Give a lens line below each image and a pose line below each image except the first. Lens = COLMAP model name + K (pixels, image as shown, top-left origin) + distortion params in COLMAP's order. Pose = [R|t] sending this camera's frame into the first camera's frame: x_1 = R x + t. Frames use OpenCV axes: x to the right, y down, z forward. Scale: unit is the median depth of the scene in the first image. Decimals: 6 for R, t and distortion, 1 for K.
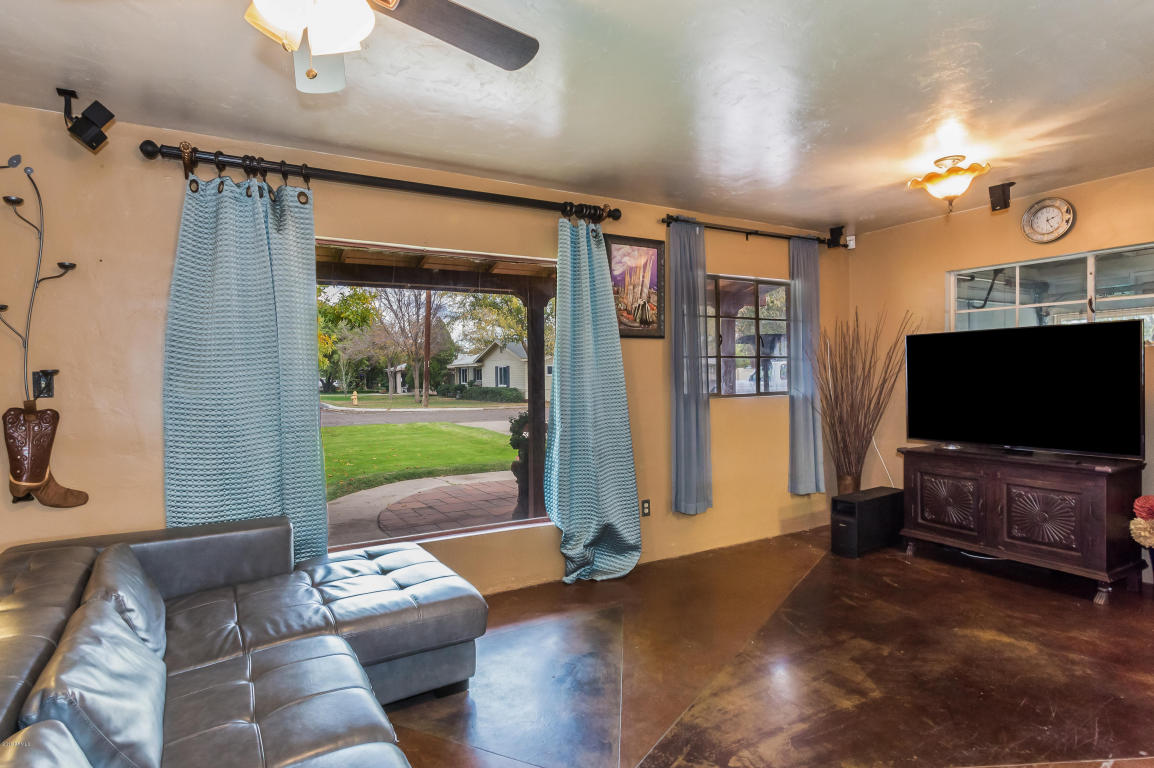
lens RADIAL K [[607.8, 0, 577.0], [0, 607.8, 384.0], [0, 0, 1]] dist [-0.001611, -0.000489]
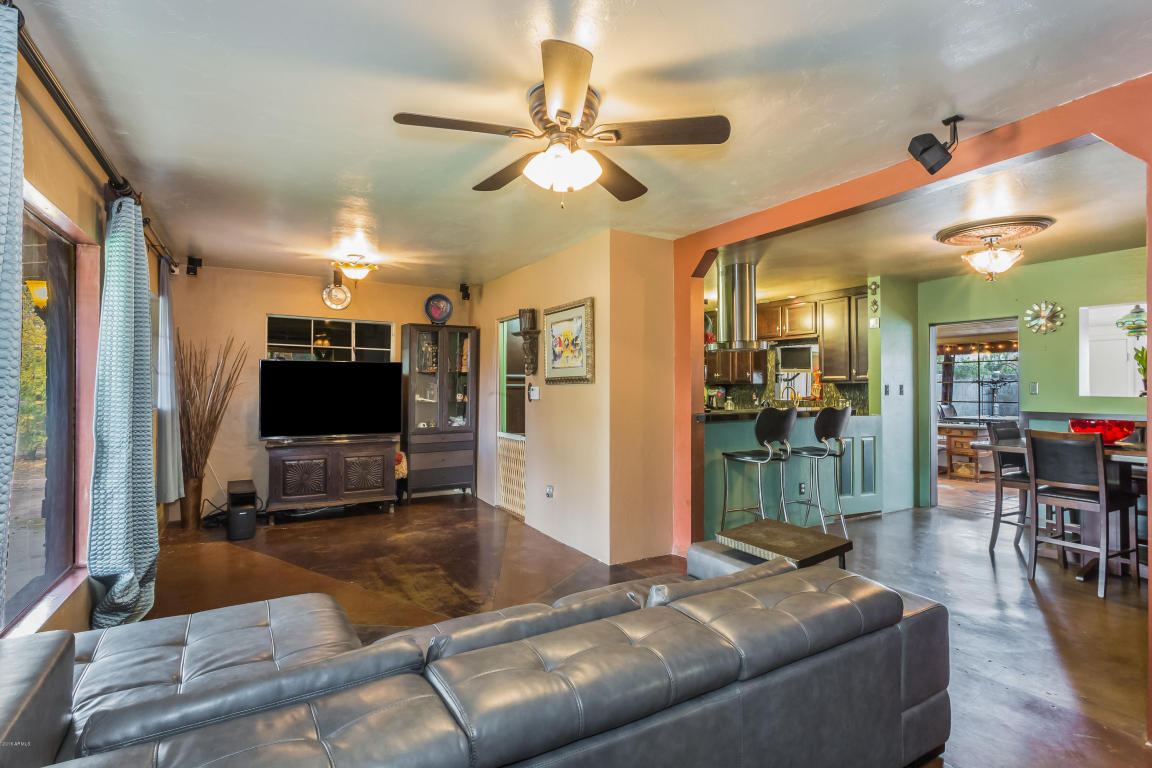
lens RADIAL K [[561.7, 0, 576.0], [0, 561.7, 384.0], [0, 0, 1]] dist [0.002372, 0.000561]
pose [[0.004934, 0.017058, 0.999842, -0.983584], [0.010104, 0.999803, -0.017107, 0.000845], [-0.999937, 0.010187, 0.004761, 0.473083]]
